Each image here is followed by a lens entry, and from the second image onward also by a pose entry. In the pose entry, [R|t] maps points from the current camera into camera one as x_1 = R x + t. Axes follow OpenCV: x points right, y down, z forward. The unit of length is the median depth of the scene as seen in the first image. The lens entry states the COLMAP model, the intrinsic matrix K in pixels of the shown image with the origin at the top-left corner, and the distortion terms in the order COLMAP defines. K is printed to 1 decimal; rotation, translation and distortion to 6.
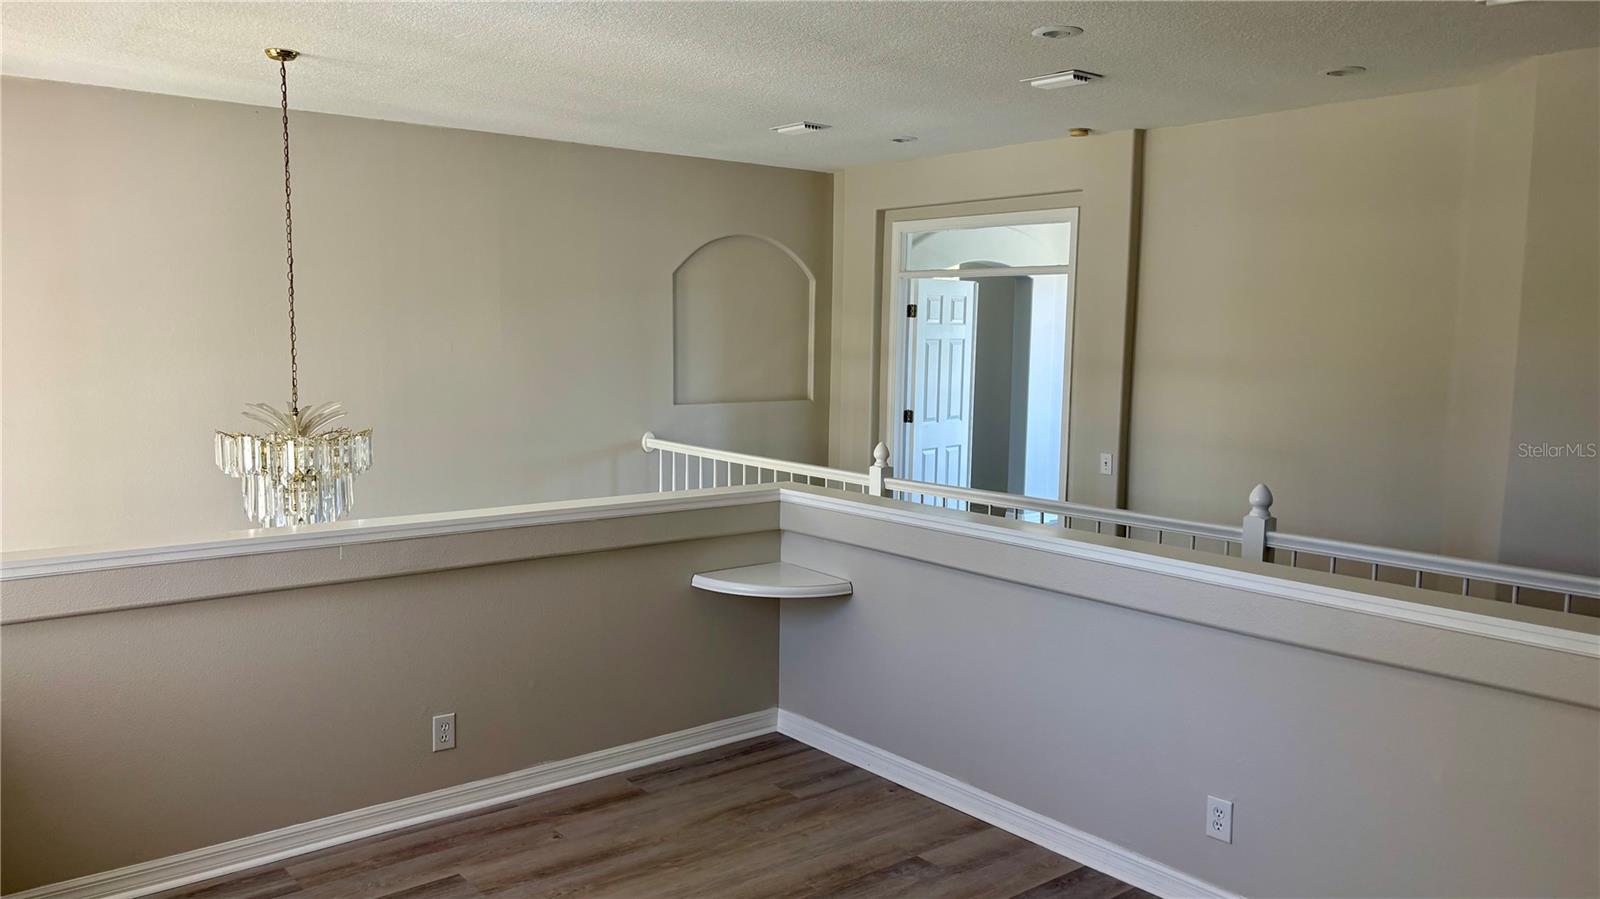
lens RADIAL K [[1220.2, 0, 797.2], [0, 1220.2, 422.1], [0, 0, 1]] dist [0.052867, -0.053069]
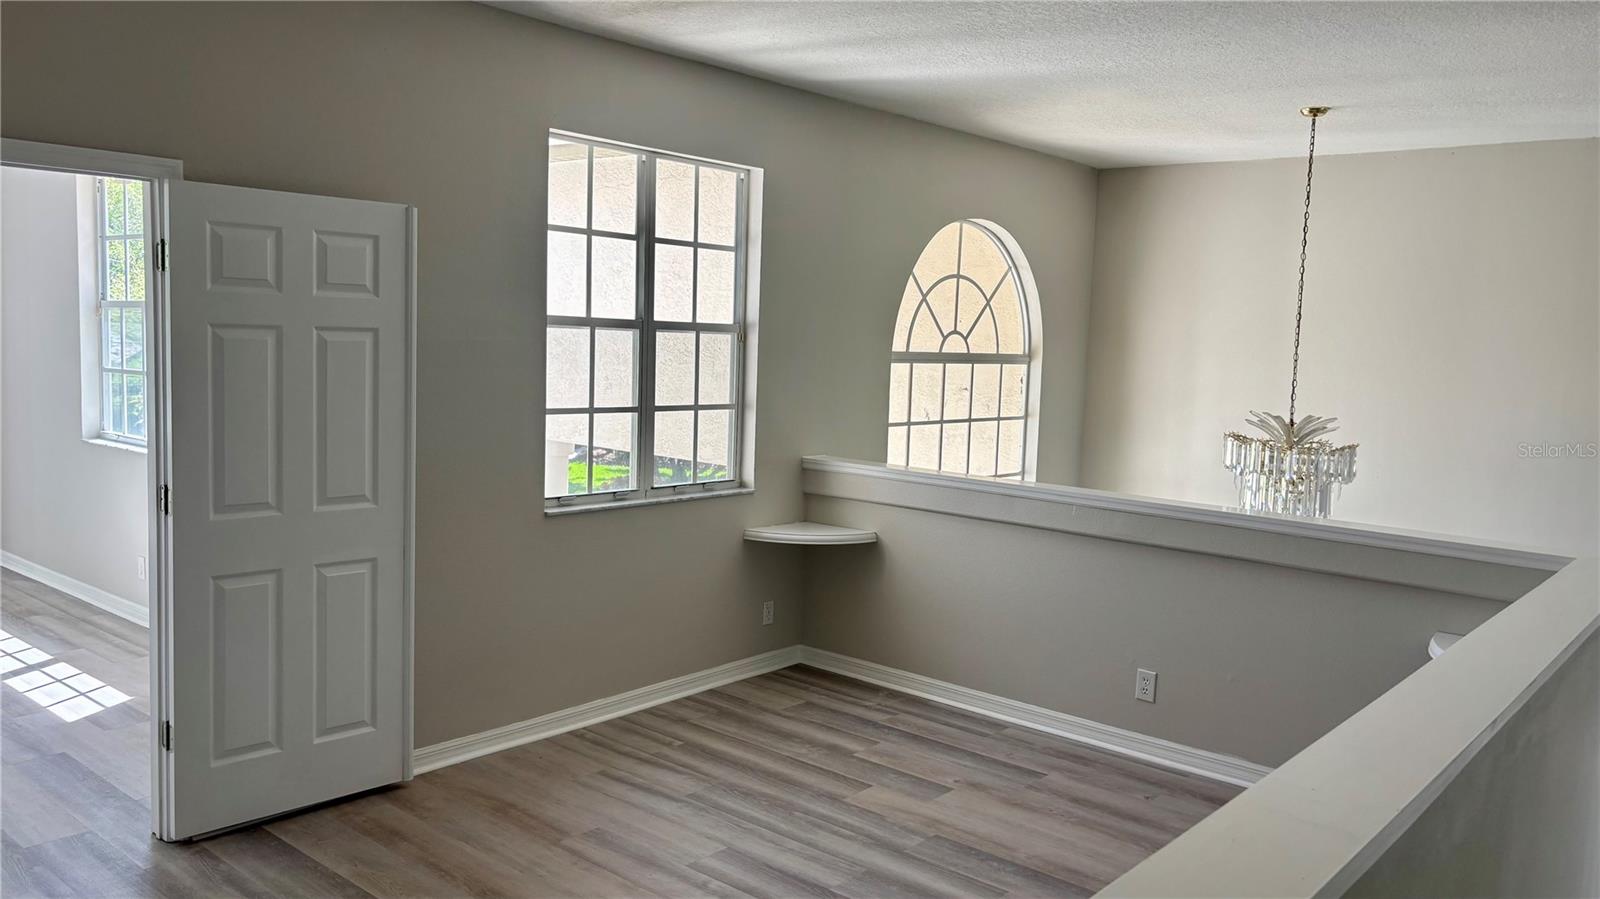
lens RADIAL K [[1220.2, 0, 837.9], [0, 1220.2, 425.5], [0, 0, 1]] dist [0.052867, -0.053069]
pose [[0.200173, 0.064748, -0.977619, 0.434375], [-0.119822, 0.991942, 0.041162, -0.002548], [0.972406, 0.108901, 0.206318, 0.254002]]
